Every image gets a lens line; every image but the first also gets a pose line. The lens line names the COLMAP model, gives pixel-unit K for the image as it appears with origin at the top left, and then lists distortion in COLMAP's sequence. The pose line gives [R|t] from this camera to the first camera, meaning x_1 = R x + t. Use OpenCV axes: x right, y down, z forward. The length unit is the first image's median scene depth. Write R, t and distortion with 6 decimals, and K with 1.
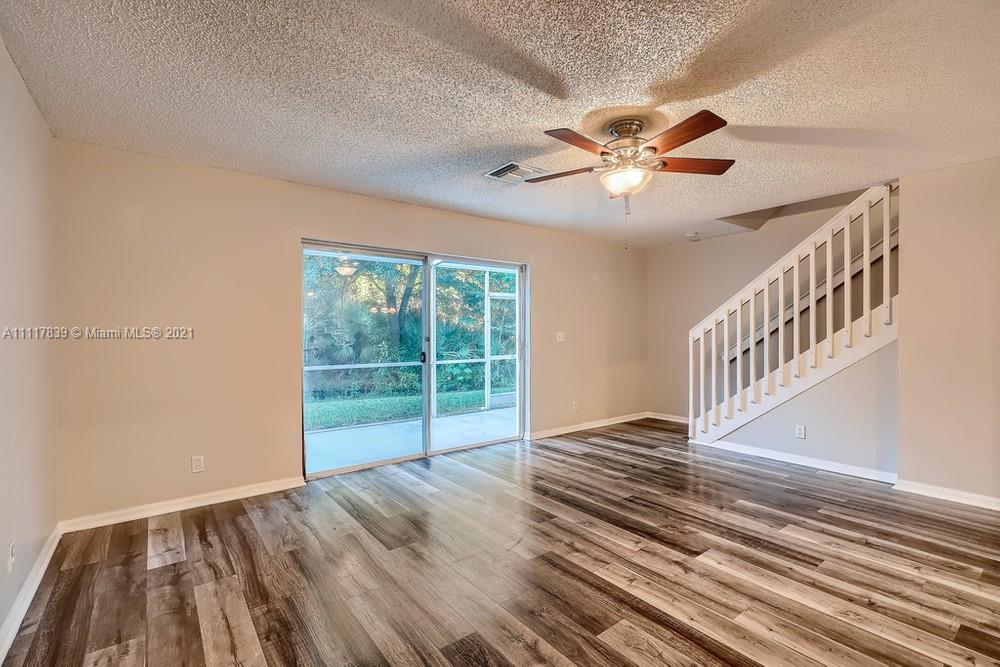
lens RADIAL K [[455.4, 0, 494.5], [0, 455.4, 330.4], [0, 0, 1]] dist [-0.006118, 0.001133]
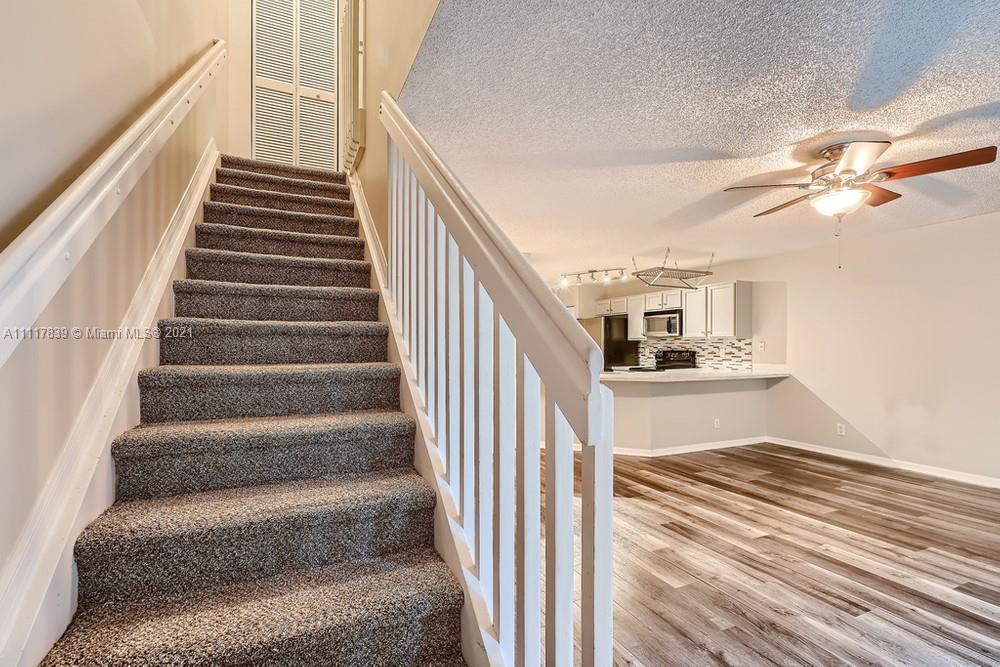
lens RADIAL K [[455.4, 0, 485.8], [0, 455.4, 347.3], [0, 0, 1]] dist [-0.006118, 0.001133]
pose [[-0.969519, 0.003659, 0.244989, 0.748692], [0.001919, 0.999971, -0.007343, 0.001059], [-0.245009, -0.006650, -0.969498, 2.019698]]
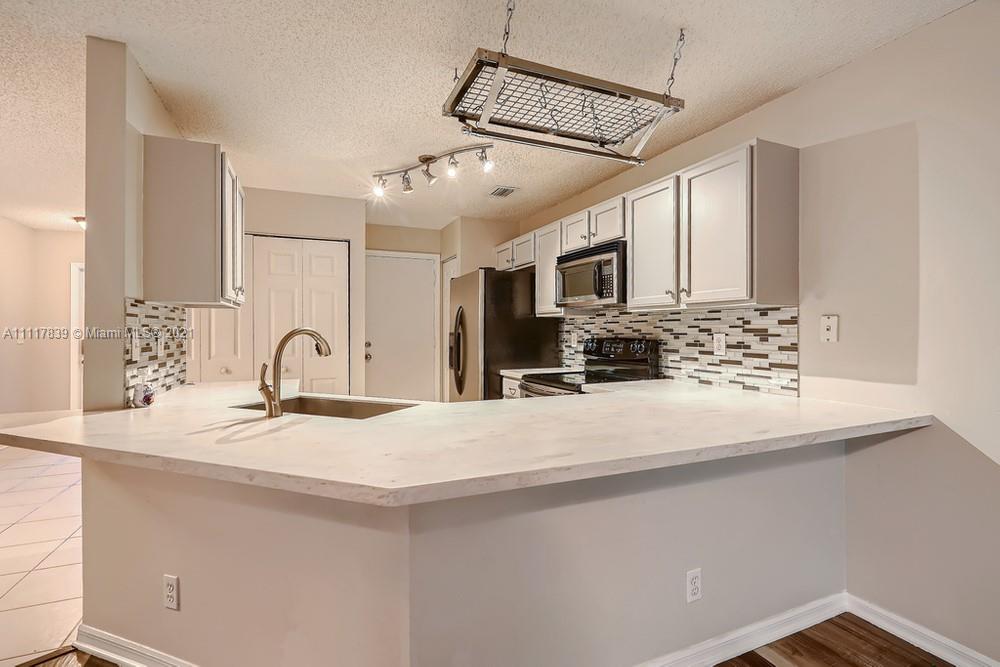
lens RADIAL K [[455.4, 0, 495.5], [0, 455.4, 331.9], [0, 0, 1]] dist [-0.006118, 0.001133]
pose [[-0.969794, 0.004855, 0.243877, 0.369839], [0.003257, 0.999970, -0.006957, -0.005538], [-0.243903, -0.005953, -0.969781, 0.512122]]
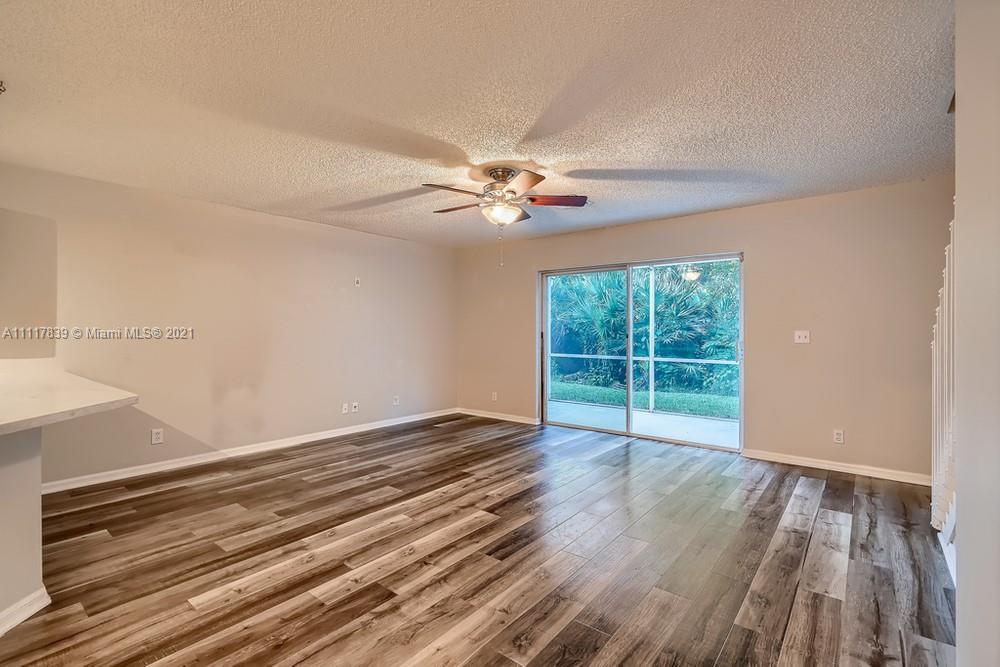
lens RADIAL K [[455.4, 0, 514.4], [0, 455.4, 333.5], [0, 0, 1]] dist [-0.006118, 0.001133]
pose [[0.250397, 0.012996, -0.968056, 1.435258], [0.006835, 0.999861, 0.015191, -0.012513], [0.968119, -0.010420, 0.250273, 0.655336]]
